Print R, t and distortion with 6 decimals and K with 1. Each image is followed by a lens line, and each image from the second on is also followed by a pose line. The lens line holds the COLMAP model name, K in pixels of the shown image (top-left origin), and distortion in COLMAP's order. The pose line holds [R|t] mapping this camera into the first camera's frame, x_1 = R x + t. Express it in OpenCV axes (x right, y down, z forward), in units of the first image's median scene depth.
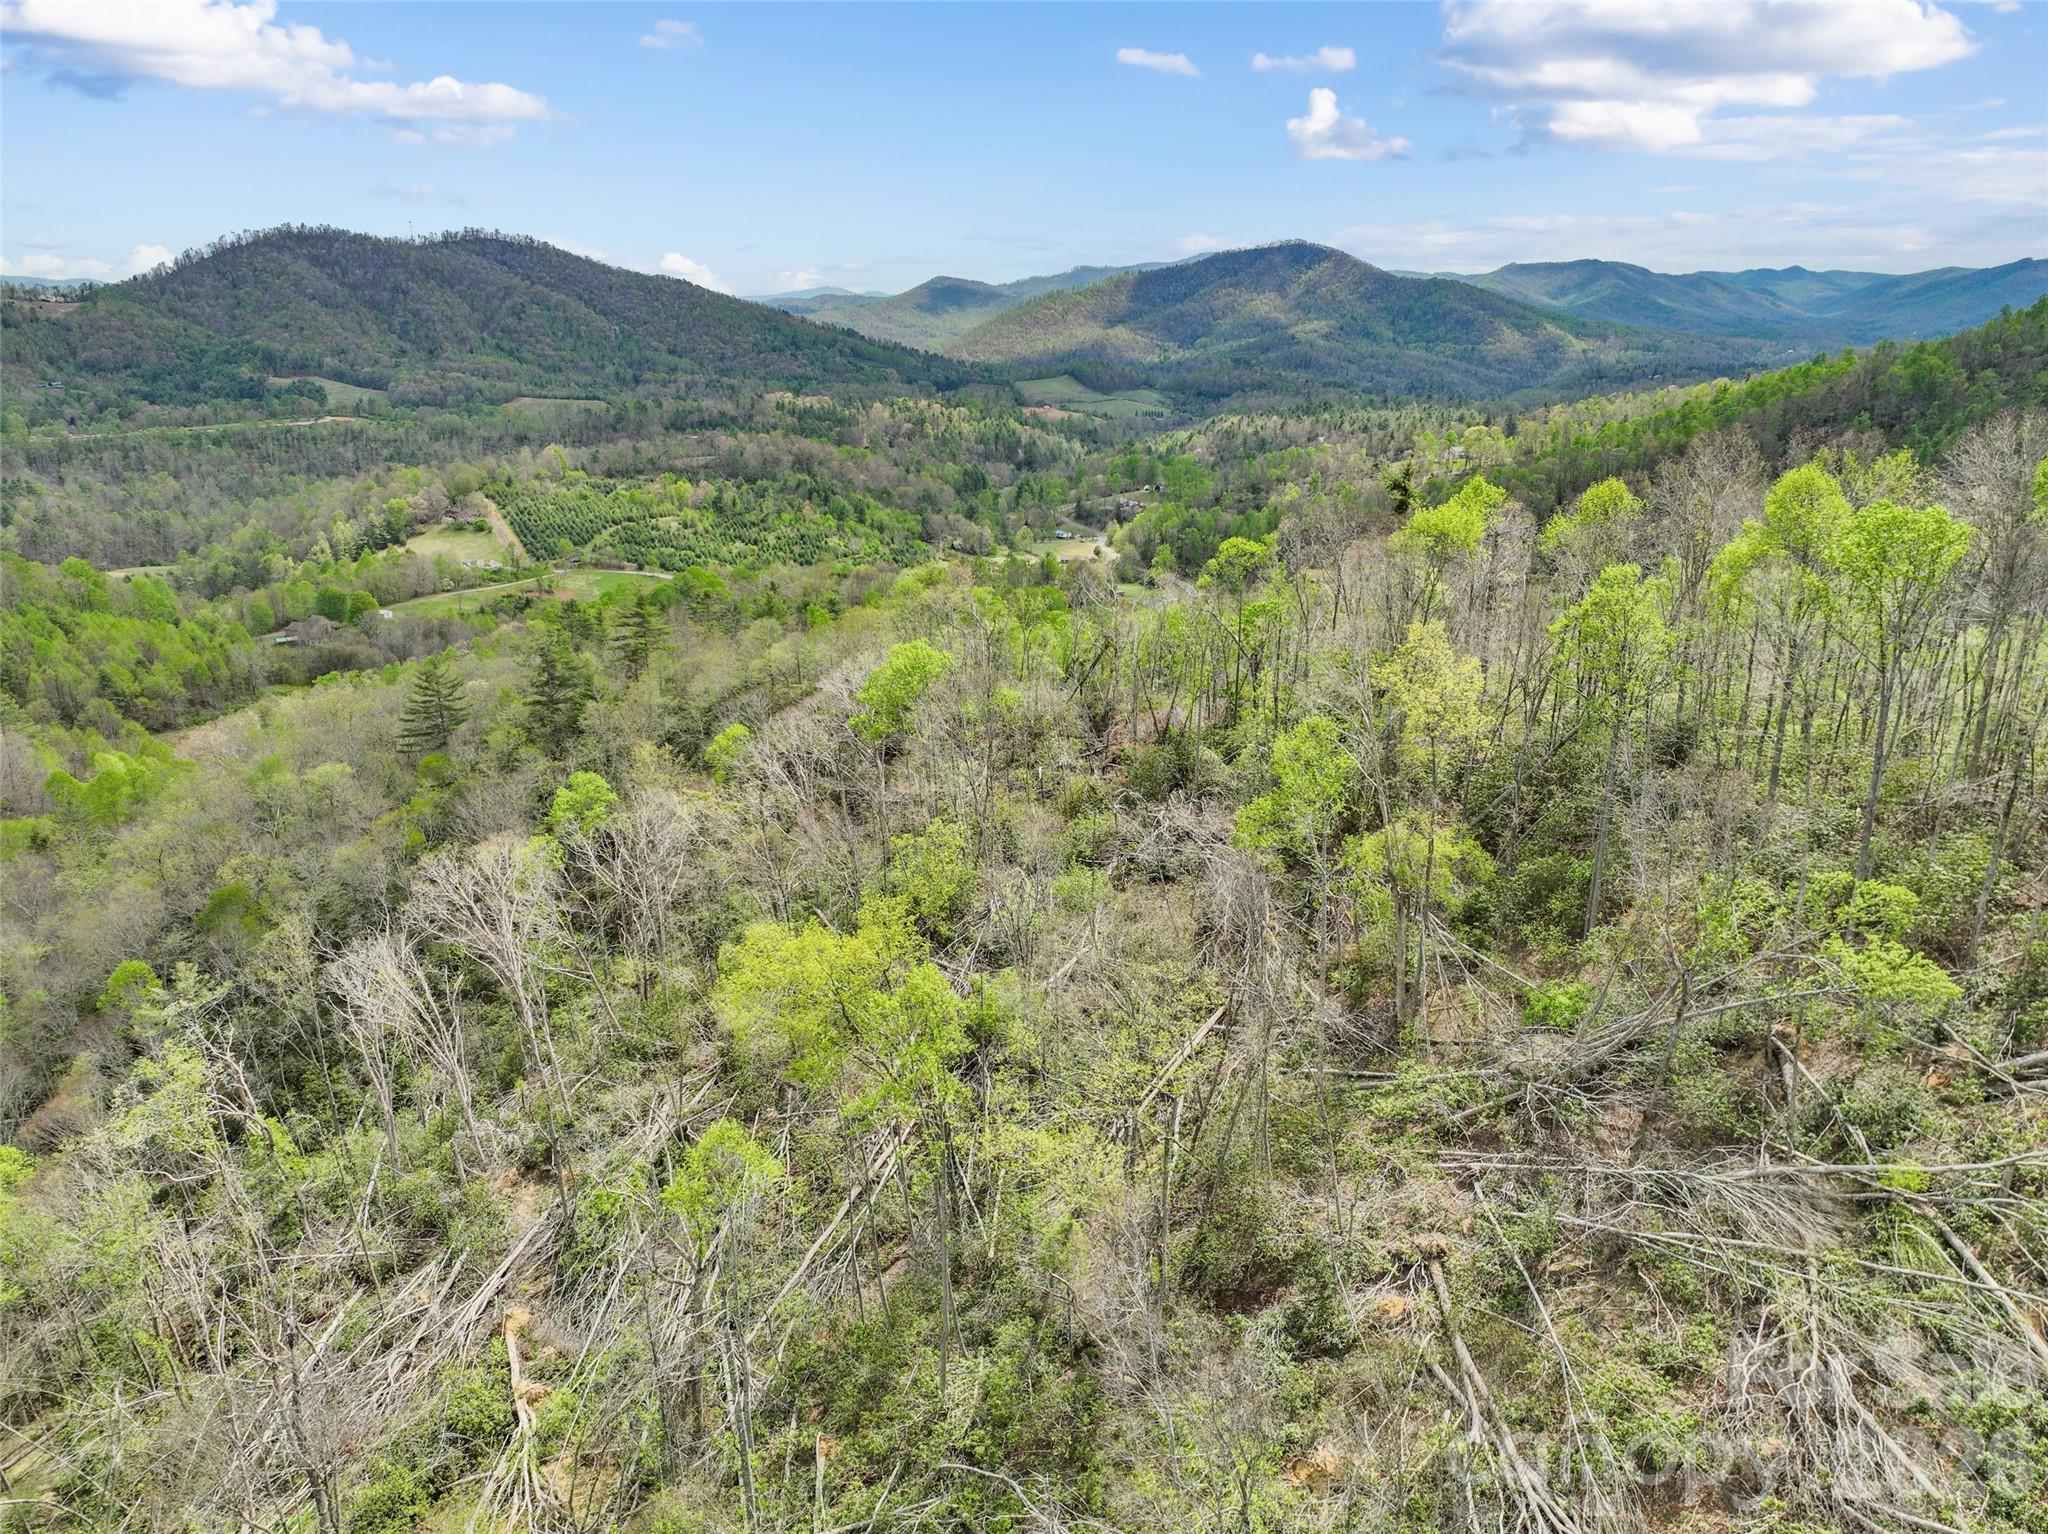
lens RADIAL K [[1426.6, 0, 1008.5], [0, 1426.6, 762.7], [0, 0, 1]] dist [0.003814, 0.003503]
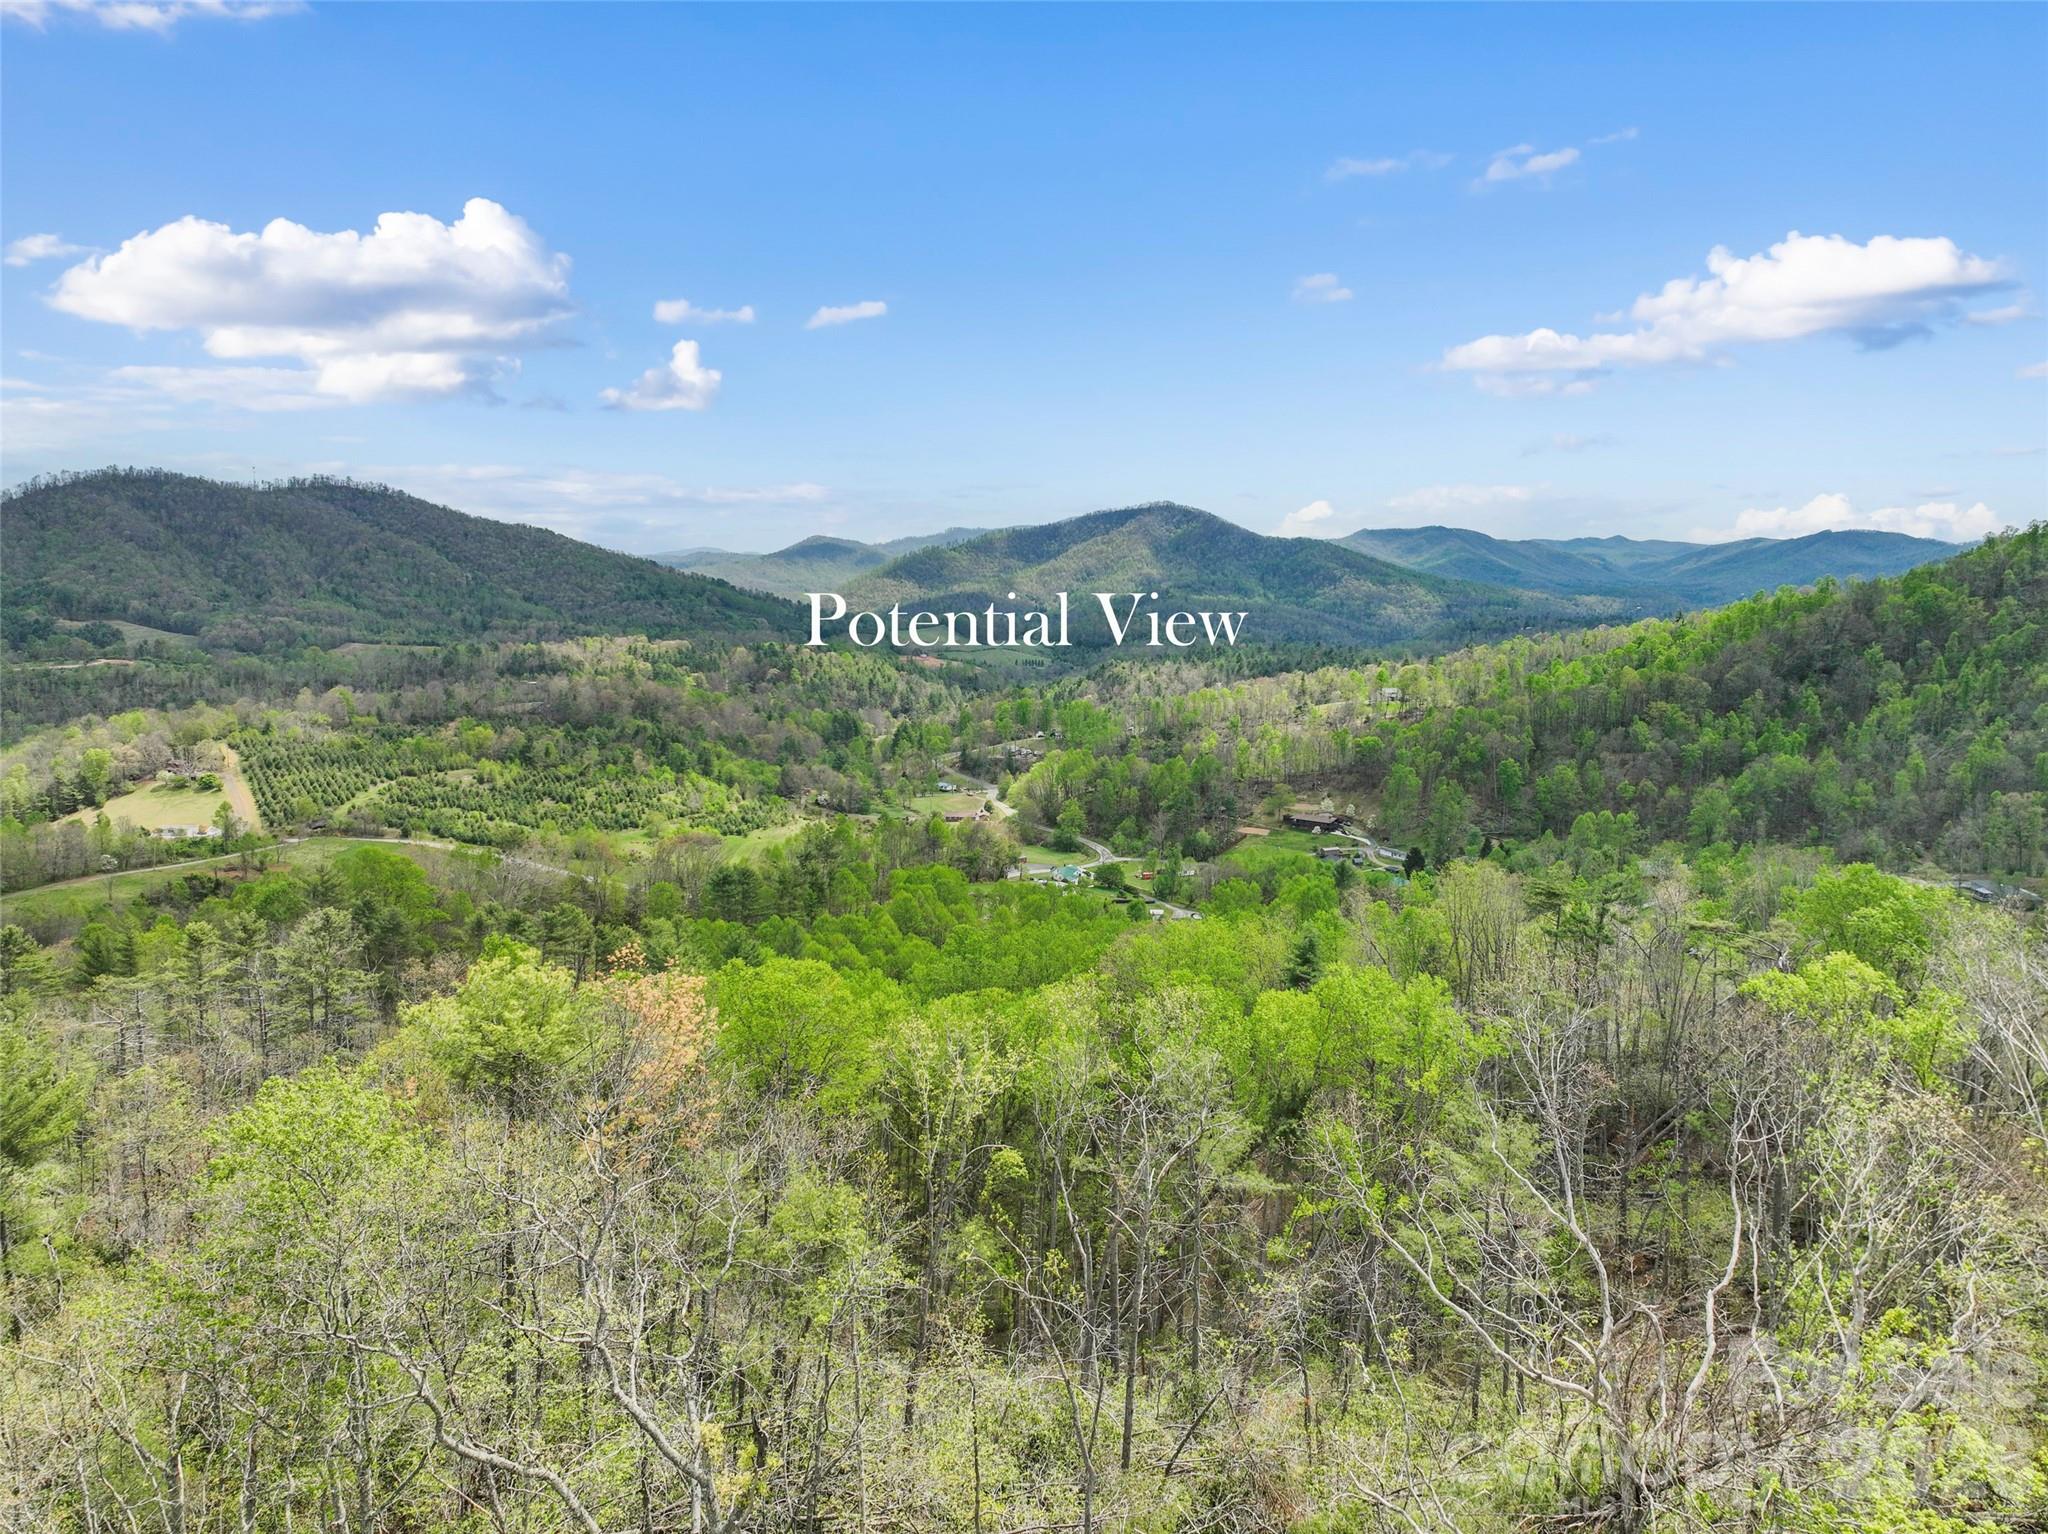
lens RADIAL K [[1426.6, 0, 1026.1], [0, 1426.6, 775.9], [0, 0, 1]] dist [0.003814, 0.003503]
pose [[0.995142, -0.005643, 0.098292, 0.001052], [0.021731, 0.986323, -0.163386, -0.022639], [-0.096025, 0.164728, 0.981654, 0.134363]]
